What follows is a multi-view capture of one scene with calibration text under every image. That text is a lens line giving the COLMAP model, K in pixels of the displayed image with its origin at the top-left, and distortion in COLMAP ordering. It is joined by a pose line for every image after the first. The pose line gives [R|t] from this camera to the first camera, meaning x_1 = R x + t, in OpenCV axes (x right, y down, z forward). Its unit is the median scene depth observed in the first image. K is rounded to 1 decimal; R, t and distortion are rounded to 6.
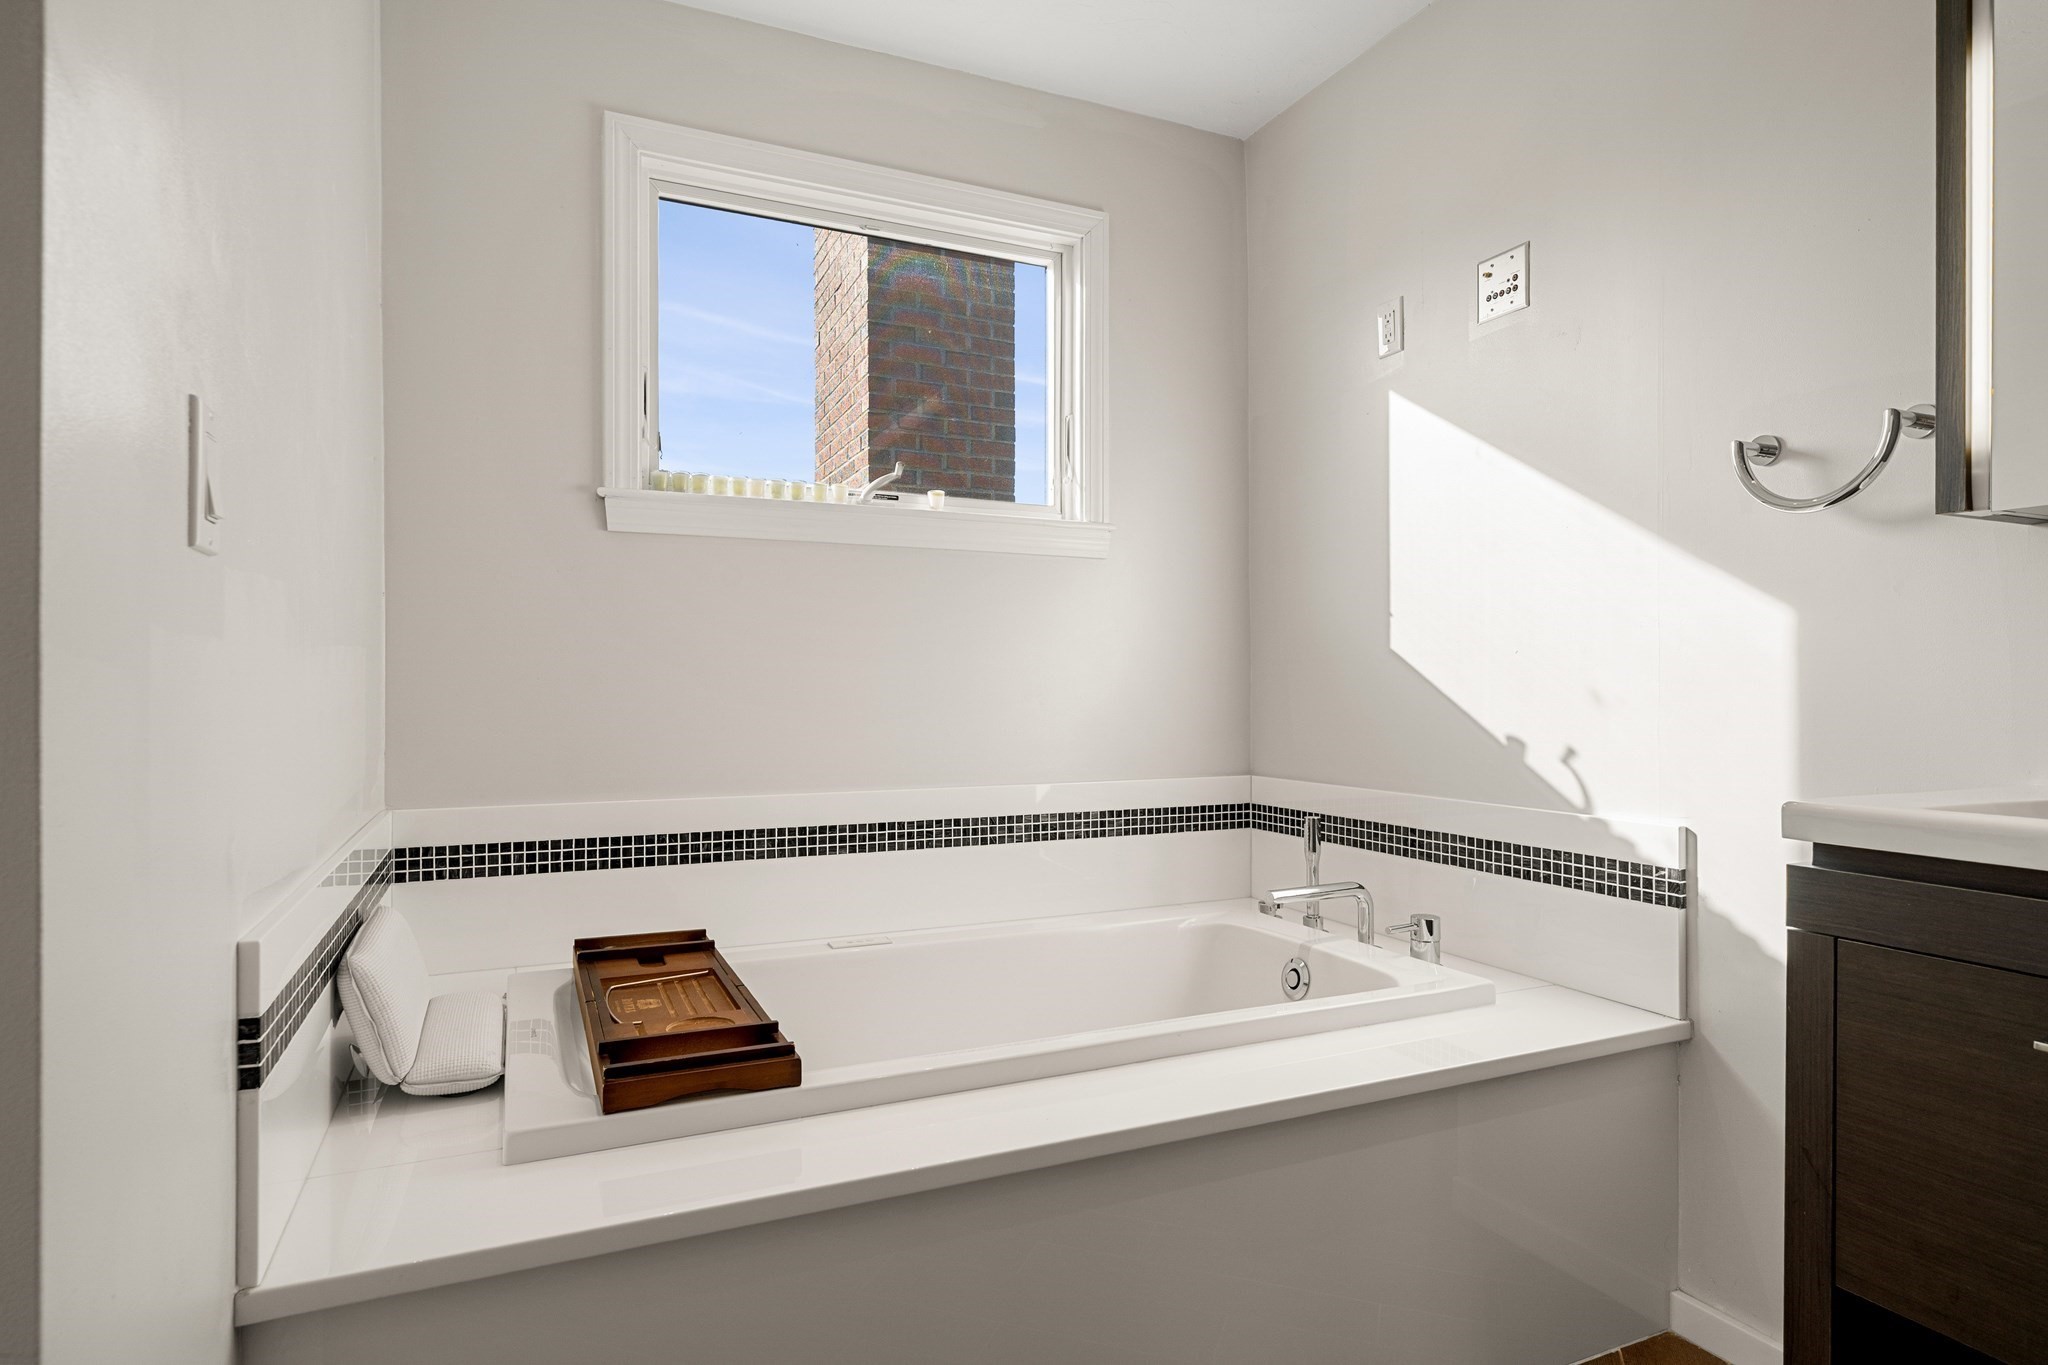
lens RADIAL K [[1122.1, 0, 1005.7], [0, 1122.1, 685.8], [0, 0, 1]] dist [-0.011314, 0.002399]
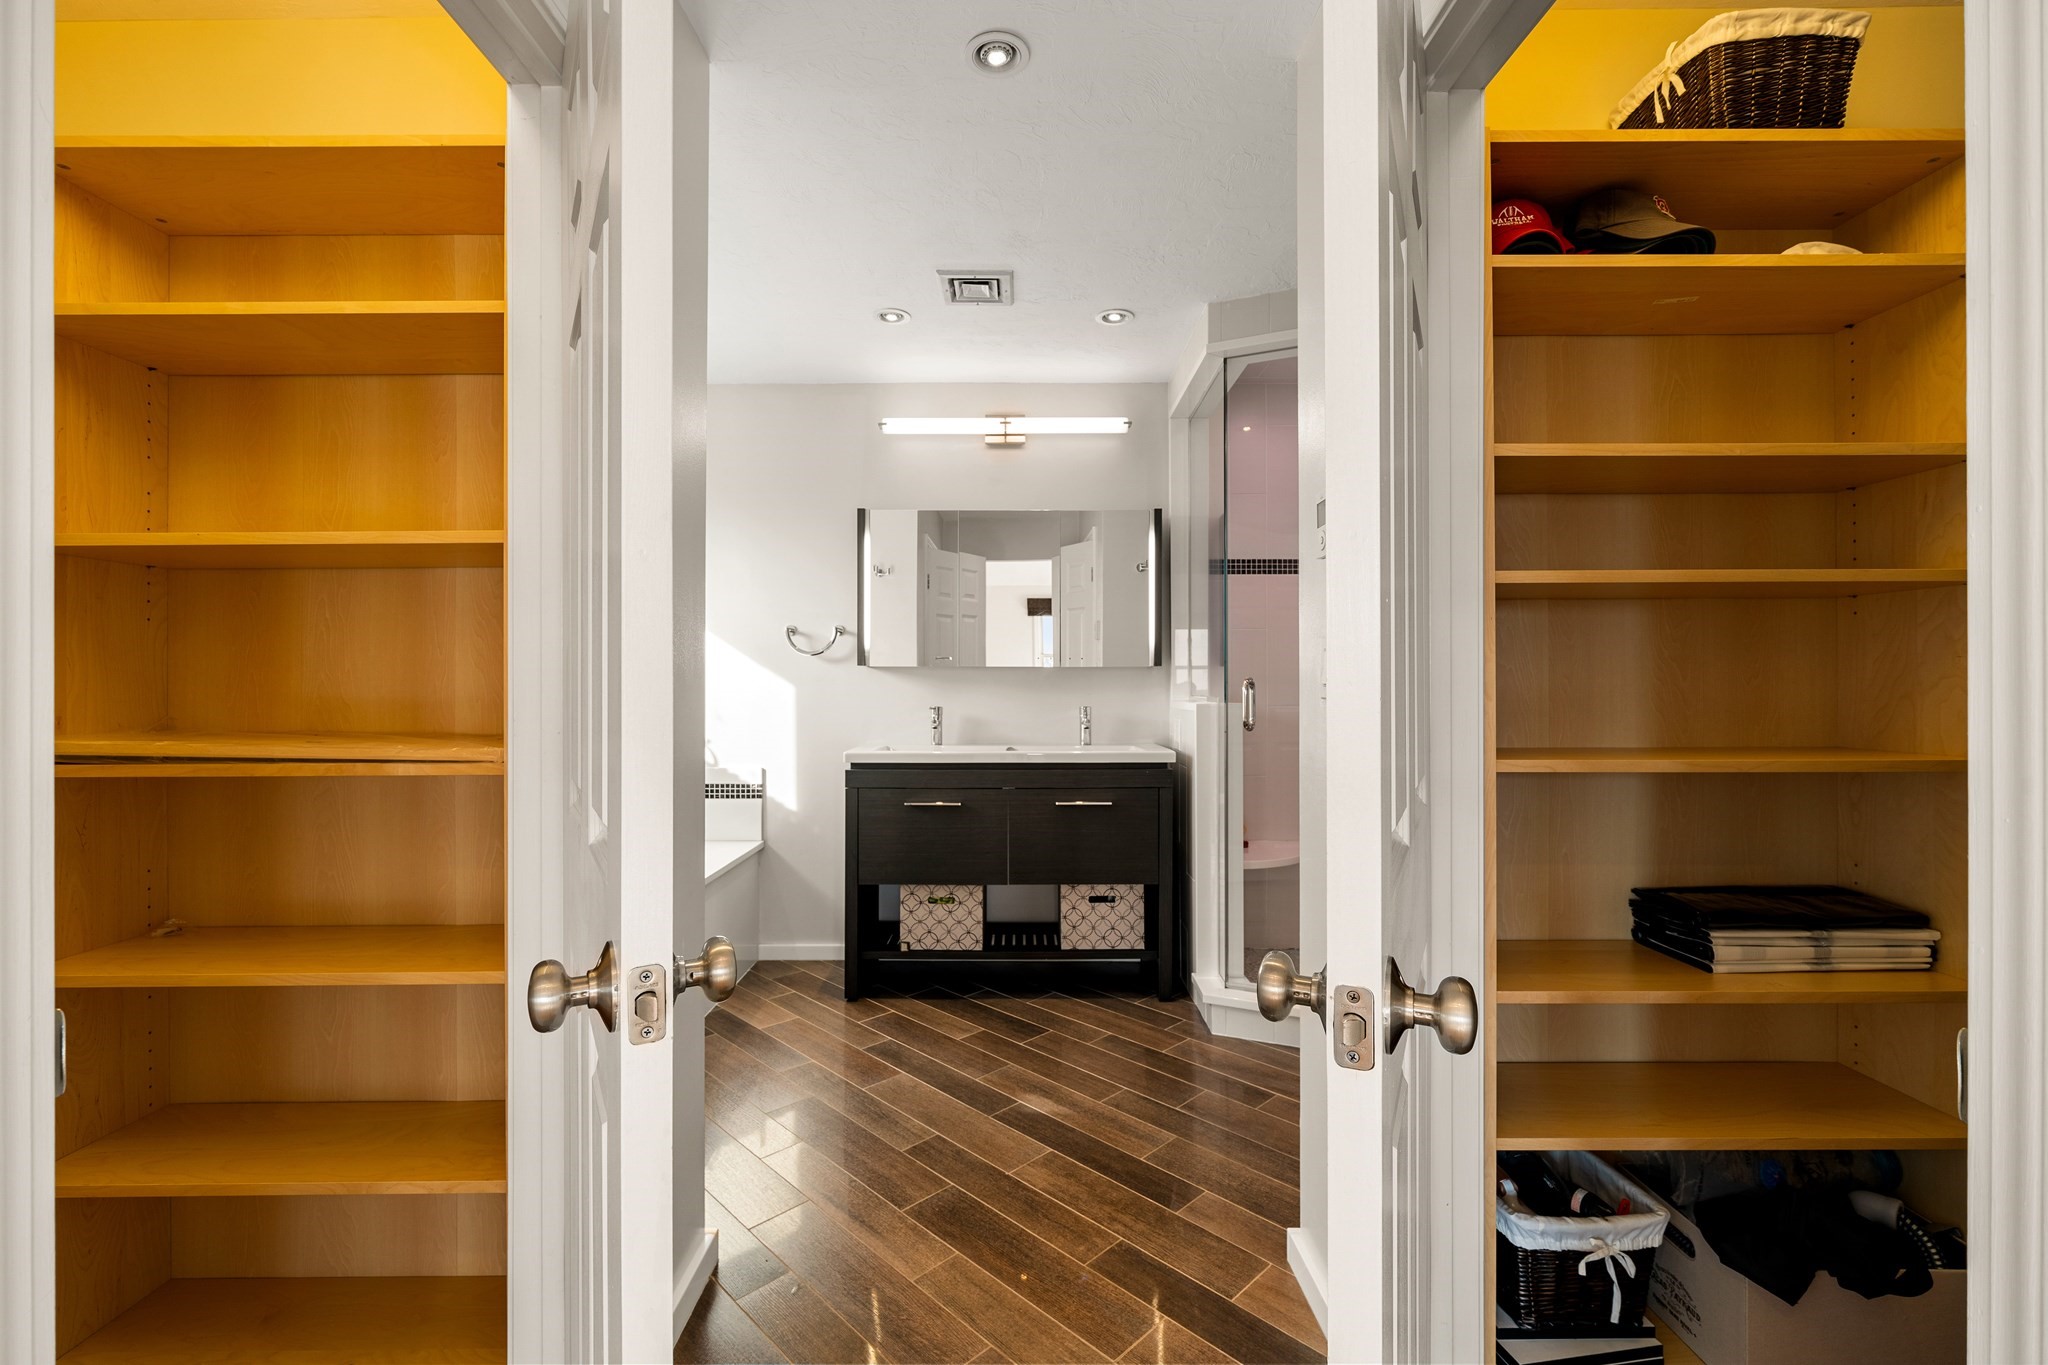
lens RADIAL K [[889.4, 0, 1026.2], [0, 889.4, 677.7], [0, 0, 1]] dist [-0.001733, 0.000185]
pose [[0.411043, 0.006573, 0.911592, -0.943158], [-0.000868, 0.999976, -0.006819, -0.065042], [-0.911615, 0.002012, 0.411039, -0.389922]]
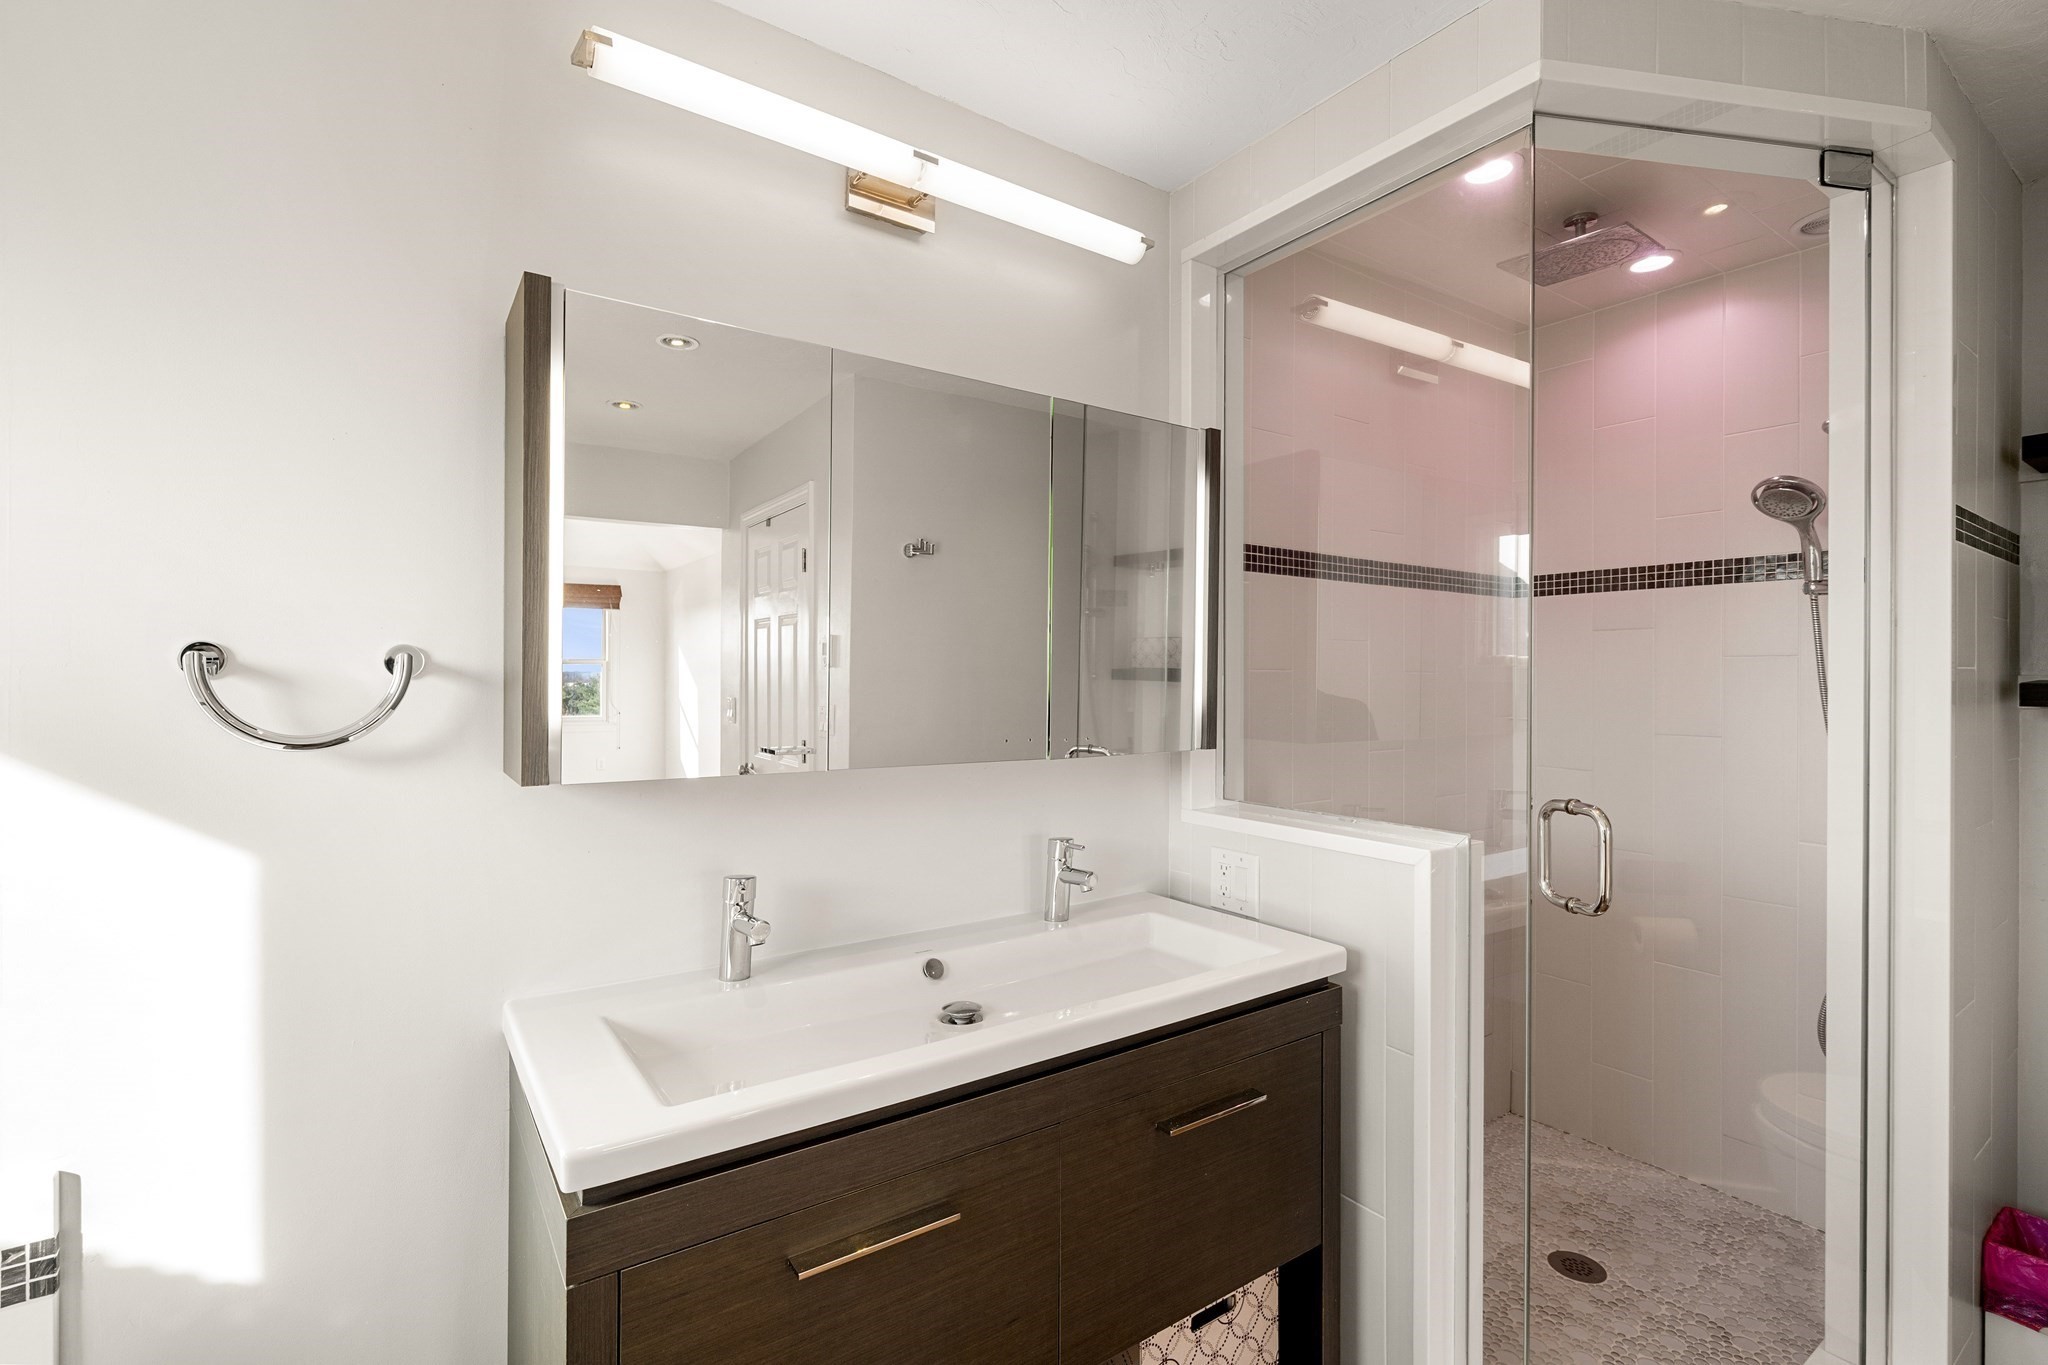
lens RADIAL K [[889.4, 0, 977.7], [0, 889.4, 678.2], [0, 0, 1]] dist [-0.001733, 0.000185]
pose [[-0.179456, -0.000958, 0.983765, -0.040835], [-0.006957, 0.999976, -0.000295, -0.168777], [-0.983741, -0.006897, -0.179459, 0.475356]]
